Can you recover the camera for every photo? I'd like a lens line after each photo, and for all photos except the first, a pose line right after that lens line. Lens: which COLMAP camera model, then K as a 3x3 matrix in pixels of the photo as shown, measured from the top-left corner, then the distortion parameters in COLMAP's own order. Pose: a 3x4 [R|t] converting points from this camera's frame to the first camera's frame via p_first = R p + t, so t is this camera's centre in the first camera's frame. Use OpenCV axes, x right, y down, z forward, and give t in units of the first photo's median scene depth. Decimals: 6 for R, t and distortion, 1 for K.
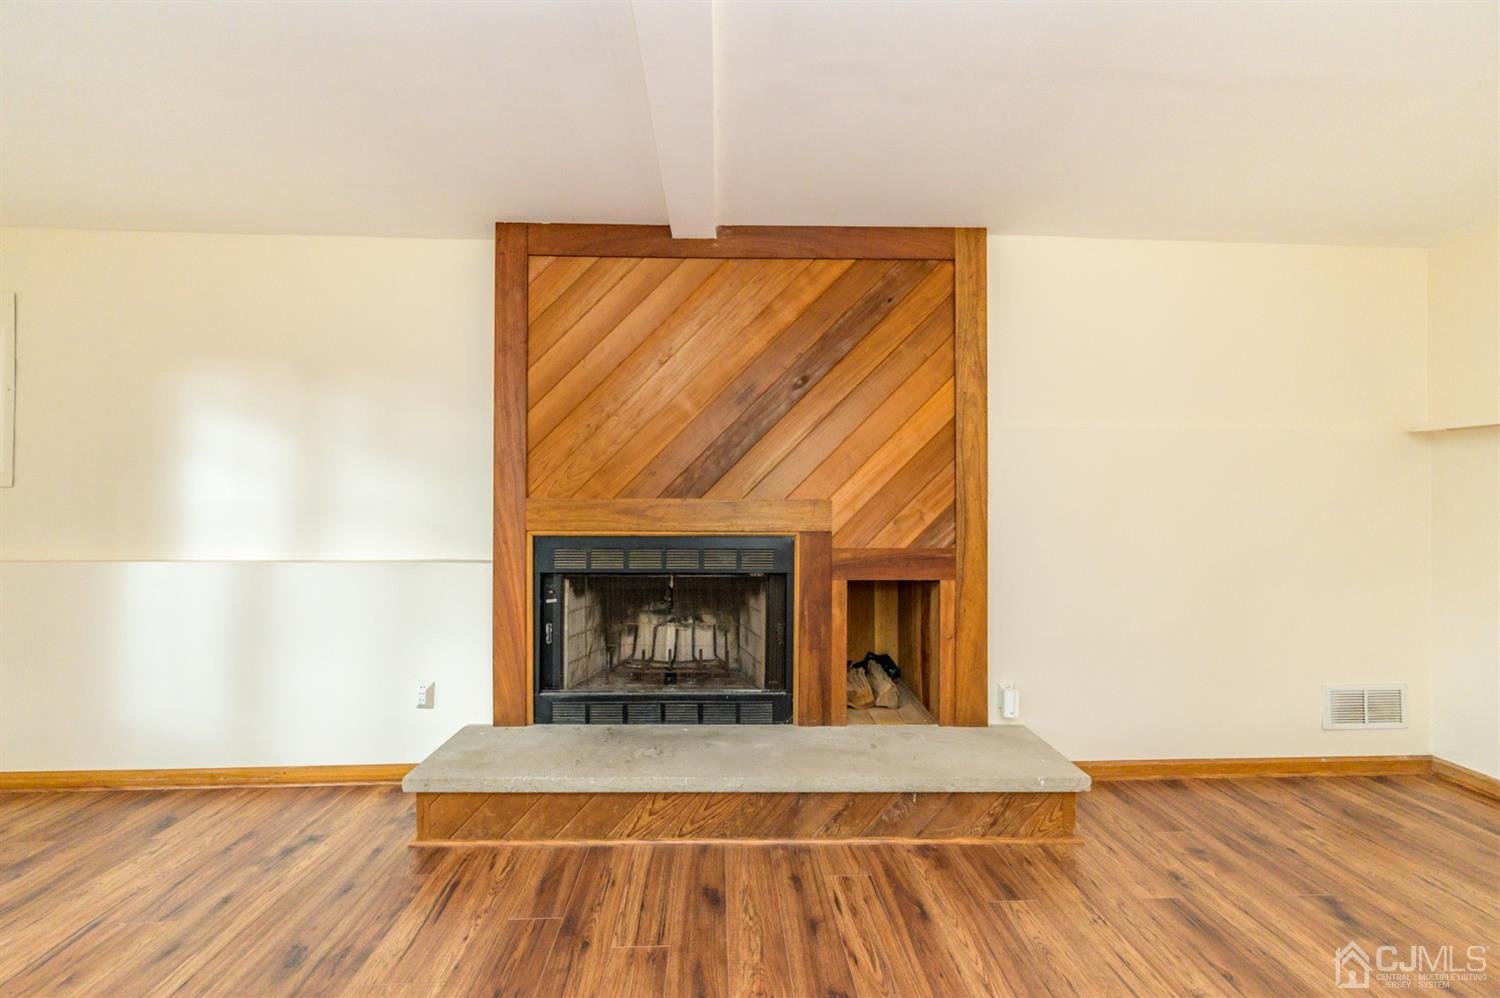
lens RADIAL K [[592.0, 0, 755.3], [0, 592.0, 495.8], [0, 0, 1]] dist [0.000117, 0.001648]
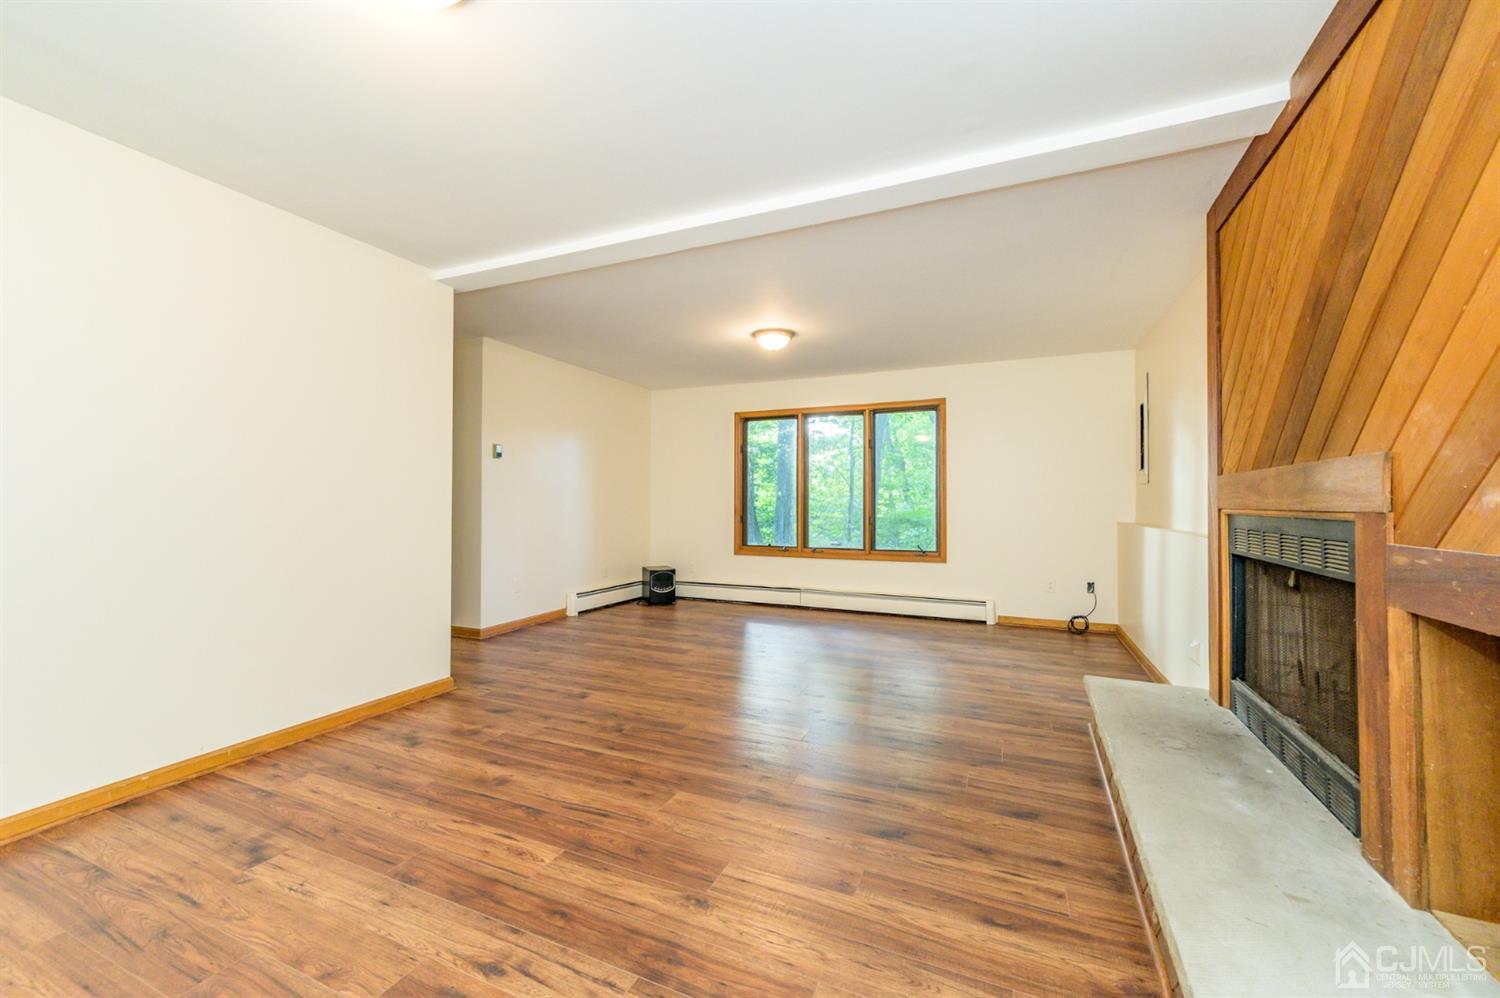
lens RADIAL K [[592.0, 0, 751.5], [0, 592.0, 496.8], [0, 0, 1]] dist [0.000117, 0.001648]
pose [[-0.427338, -0.006473, -0.904069, 1.289098], [-0.002806, 0.999979, -0.005834, 0.072346], [0.904087, 0.000044, -0.427348, 1.085558]]
